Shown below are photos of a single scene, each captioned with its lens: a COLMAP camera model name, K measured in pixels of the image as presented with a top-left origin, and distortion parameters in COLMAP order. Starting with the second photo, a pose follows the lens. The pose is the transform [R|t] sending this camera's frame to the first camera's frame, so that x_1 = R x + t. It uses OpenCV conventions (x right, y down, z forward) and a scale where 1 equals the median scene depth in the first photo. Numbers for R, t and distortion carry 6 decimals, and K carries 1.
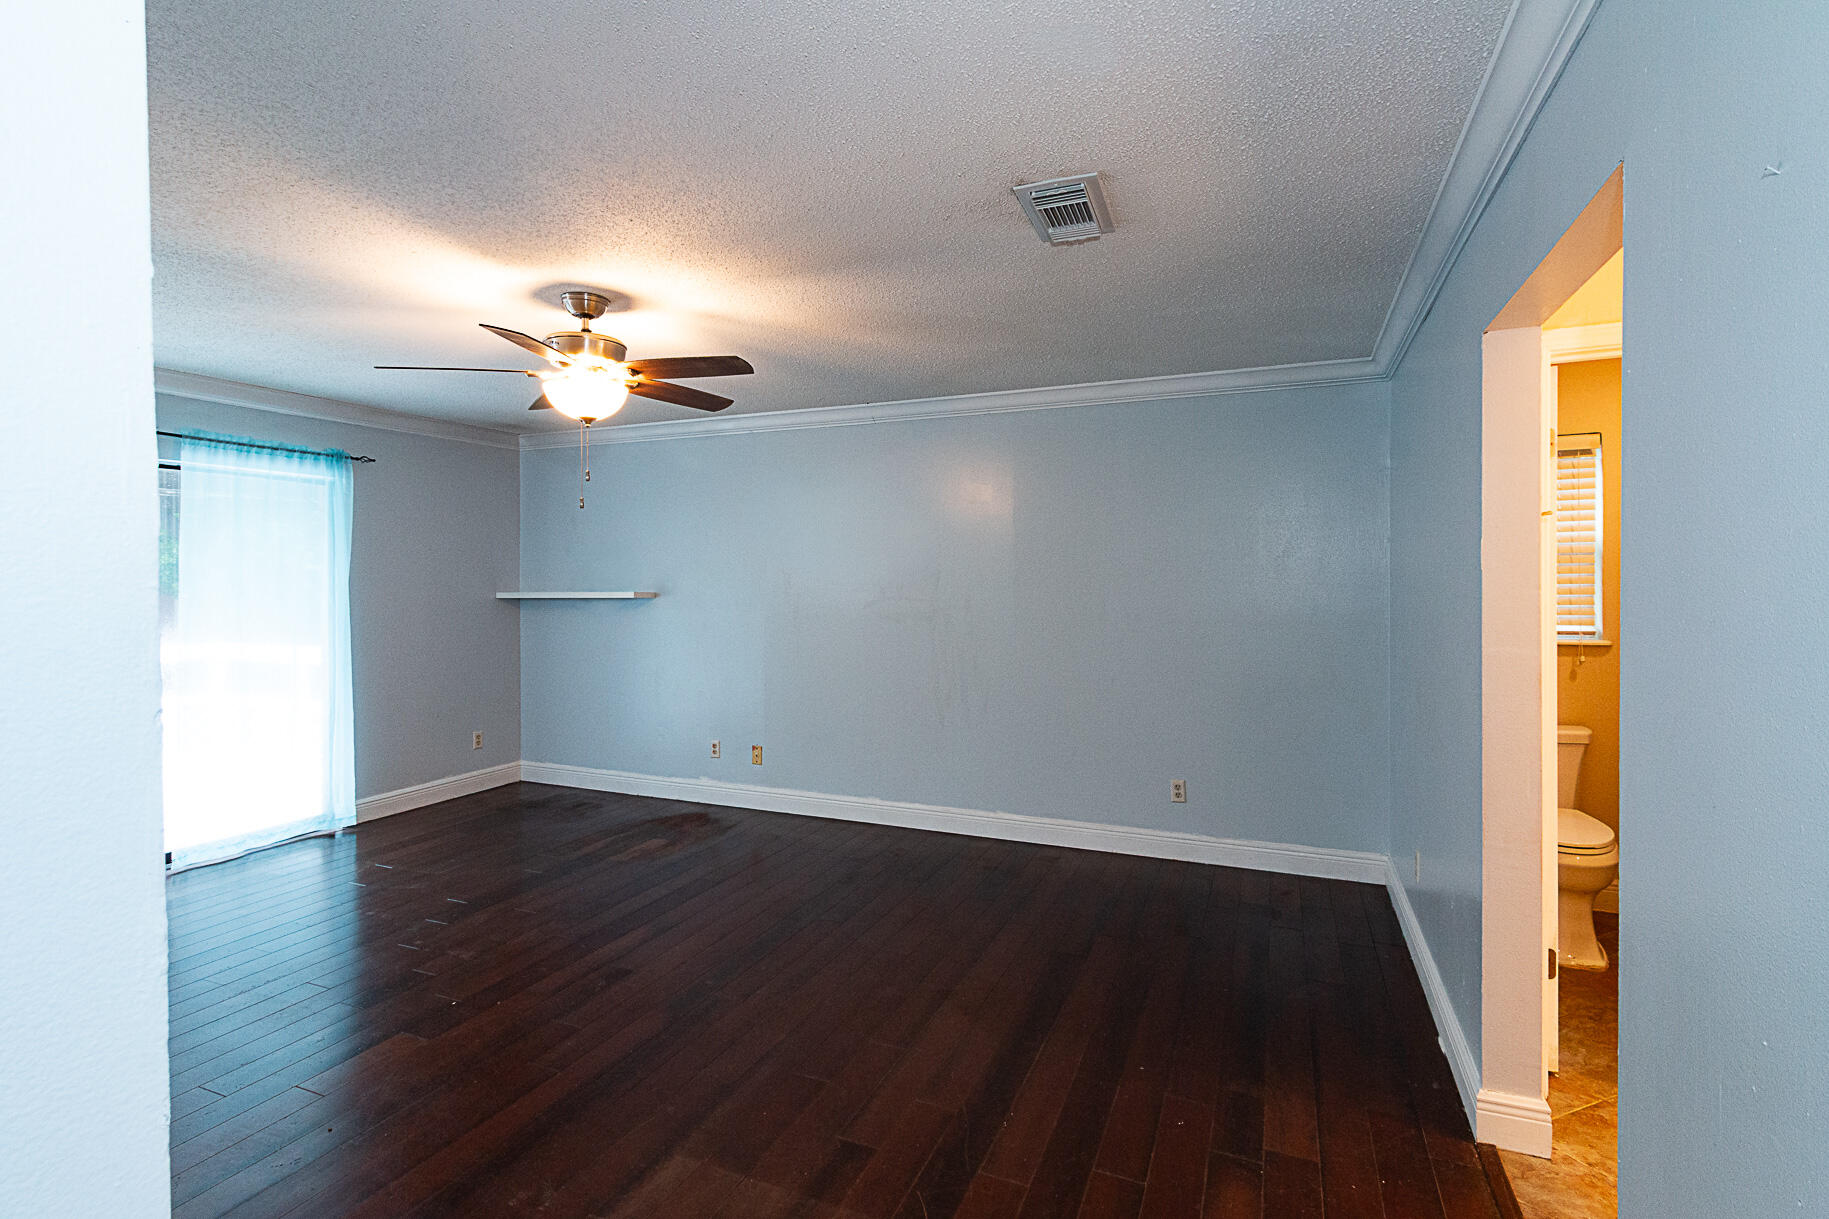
lens RADIAL K [[844.0, 0, 929.5], [0, 844.0, 590.4], [0, 0, 1]] dist [0.001208, 0.000838]
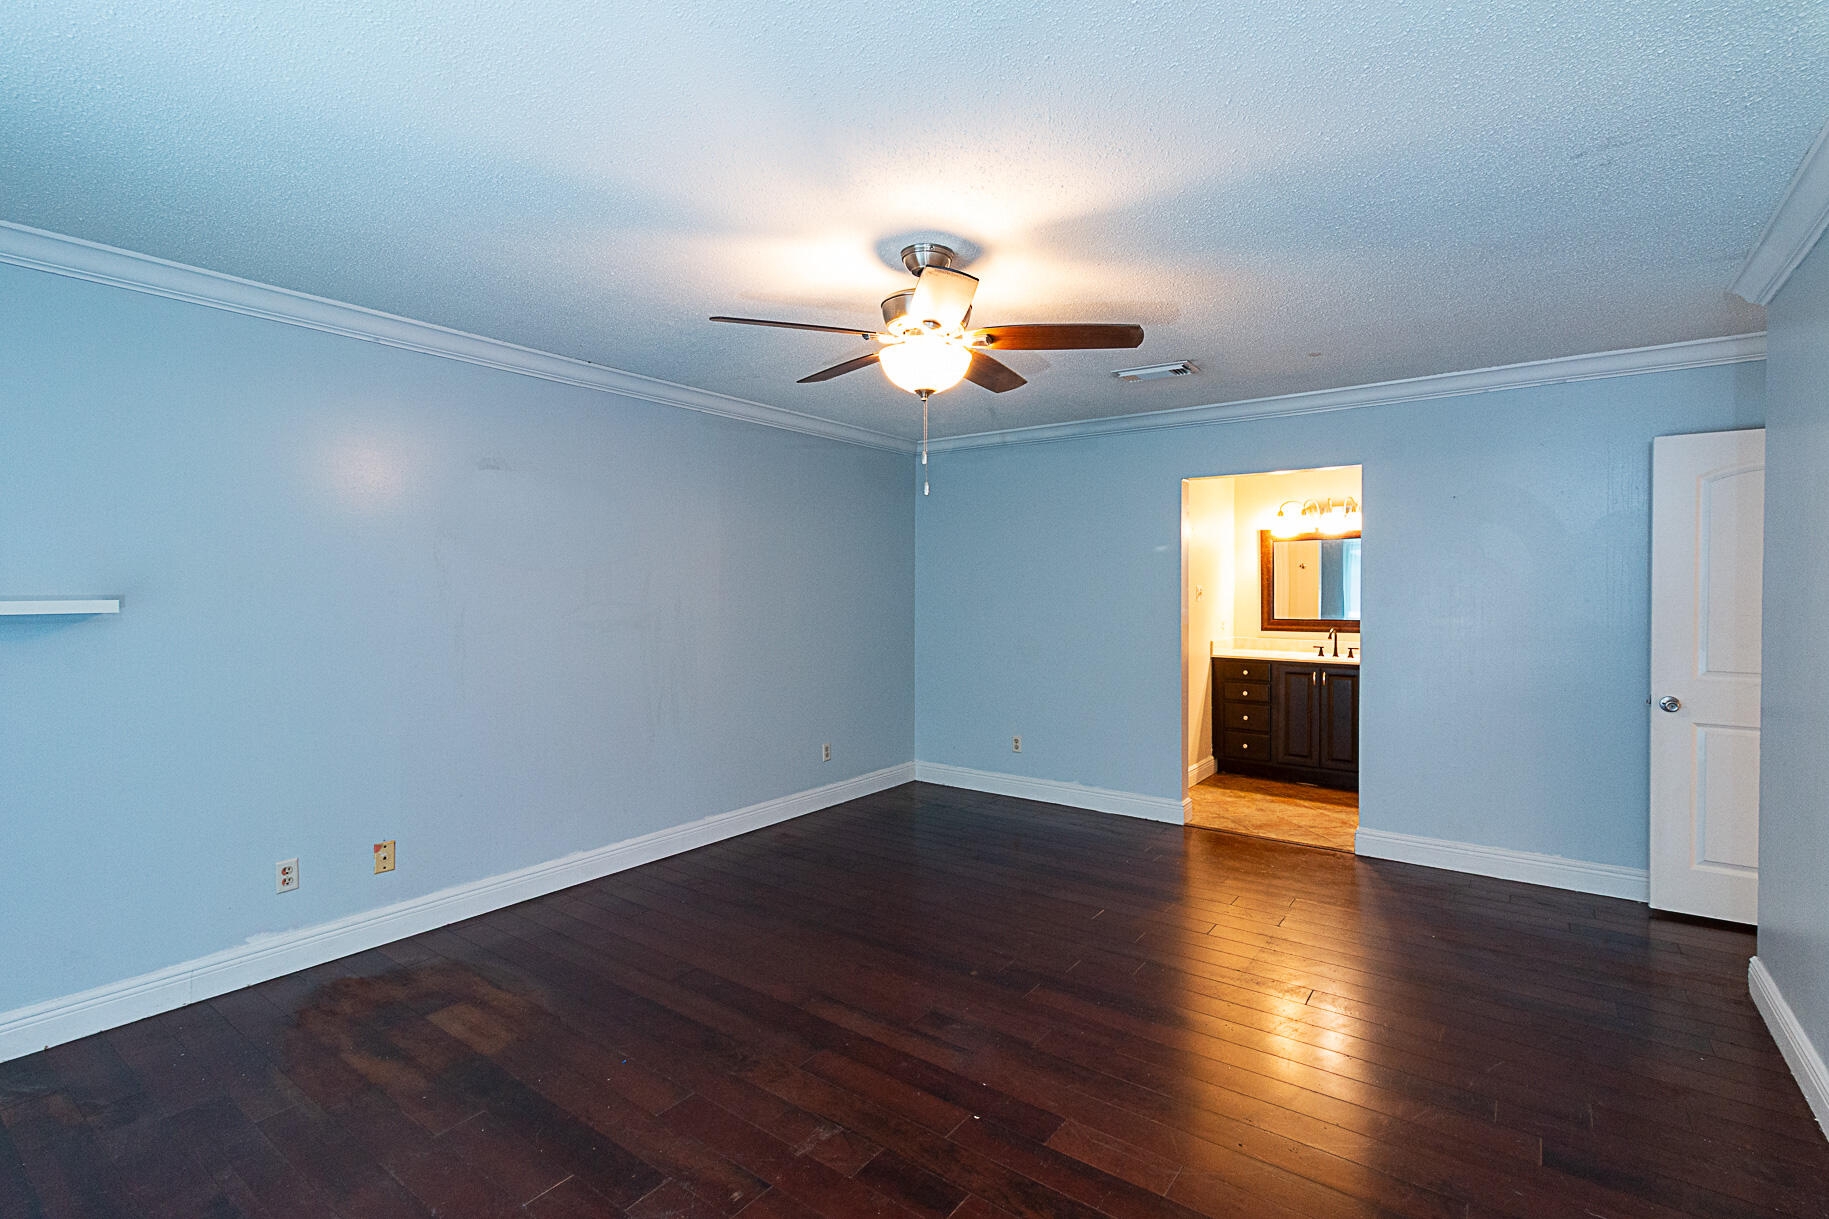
lens RADIAL K [[831.8, 0, 914.5], [0, 831.8, 609.5], [0, 0, 1]] dist [0.000138, 0.000126]
pose [[0.241950, -0.021951, 0.970040, -0.825194], [0.008278, 0.999754, 0.020559, 0.001287], [-0.970253, 0.003056, 0.242072, 0.545647]]
